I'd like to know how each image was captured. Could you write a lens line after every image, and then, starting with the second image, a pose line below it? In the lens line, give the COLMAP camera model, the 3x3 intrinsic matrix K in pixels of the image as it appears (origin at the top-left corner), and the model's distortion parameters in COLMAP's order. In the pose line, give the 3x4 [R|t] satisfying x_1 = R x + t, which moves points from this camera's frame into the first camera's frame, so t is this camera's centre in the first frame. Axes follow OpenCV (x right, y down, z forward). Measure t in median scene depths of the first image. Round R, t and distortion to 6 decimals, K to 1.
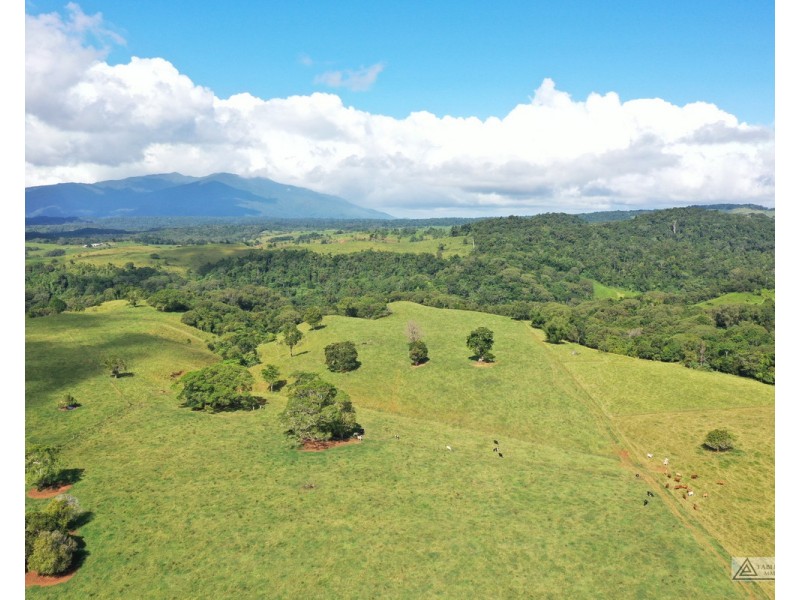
lens RADIAL K [[696.2, 0, 400.0], [0, 696.2, 300.0], [0, 0, 1]] dist [0.011813, 0.007357]
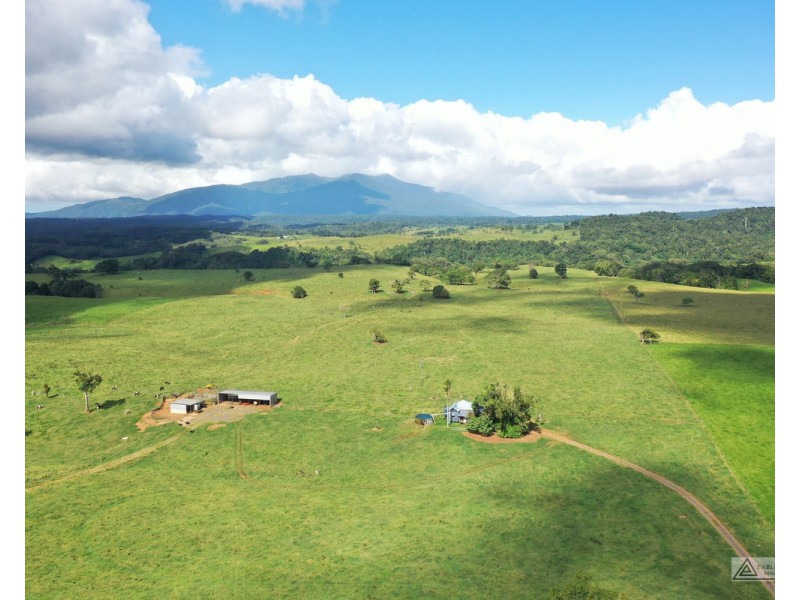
lens RADIAL K [[699.4, 0, 400.3], [0, 699.4, 283.3], [0, 0, 1]] dist [0.005874, 0.002097]
pose [[0.985158, 0.015703, -0.170932, -0.002105], [-0.019268, 0.999630, -0.019217, 0.028896], [0.170567, 0.022225, 0.985095, -0.247445]]
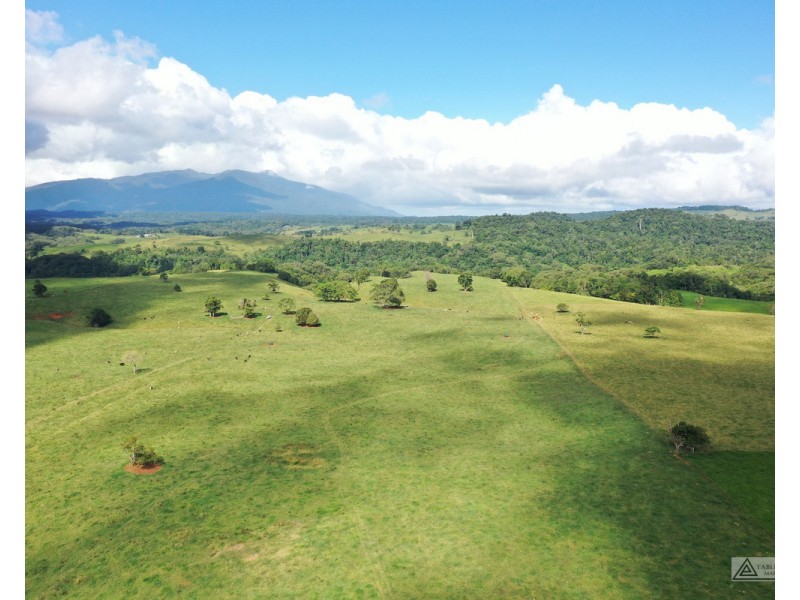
lens RADIAL K [[696.2, 0, 400.0], [0, 696.2, 300.0], [0, 0, 1]] dist [0.011813, 0.007357]
pose [[0.999887, 0.012002, -0.009085, -0.007021], [-0.011976, 0.999924, 0.002871, 0.019722], [0.009119, -0.002762, 0.999955, -0.149186]]
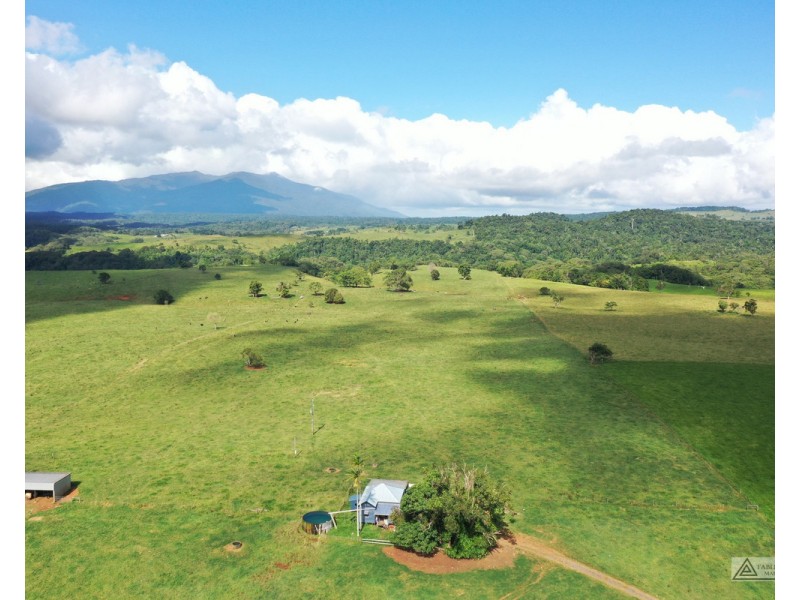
lens RADIAL K [[696.2, 0, 400.0], [0, 696.2, 300.0], [0, 0, 1]] dist [0.011813, 0.007357]
pose [[0.999823, 0.011661, -0.014735, -0.008665], [-0.011649, 0.999932, 0.000938, 0.027281], [0.014745, -0.000766, 0.999891, -0.201396]]
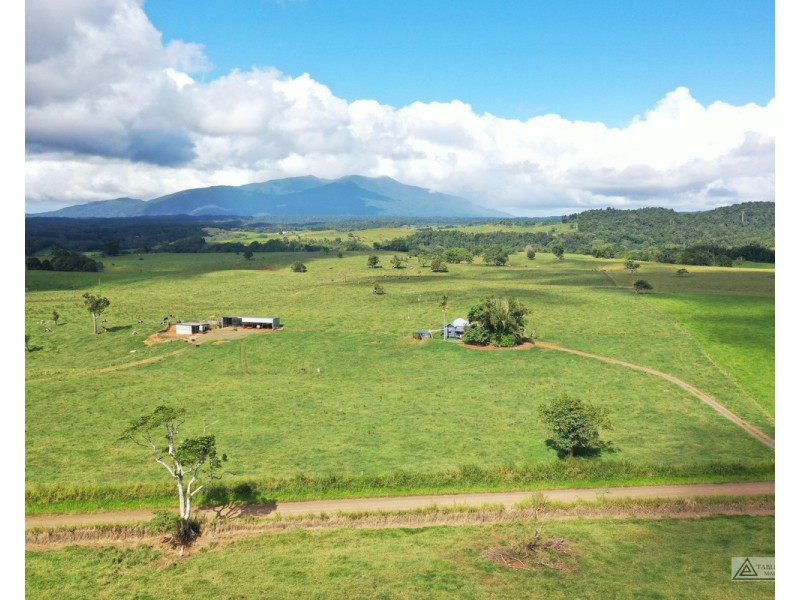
lens RADIAL K [[699.4, 0, 400.3], [0, 699.4, 283.3], [0, 0, 1]] dist [0.005874, 0.002097]
pose [[0.985445, 0.017648, -0.169073, -0.001196], [-0.022005, 0.999471, -0.023931, 0.042841], [0.168561, 0.027303, 0.985313, -0.251146]]
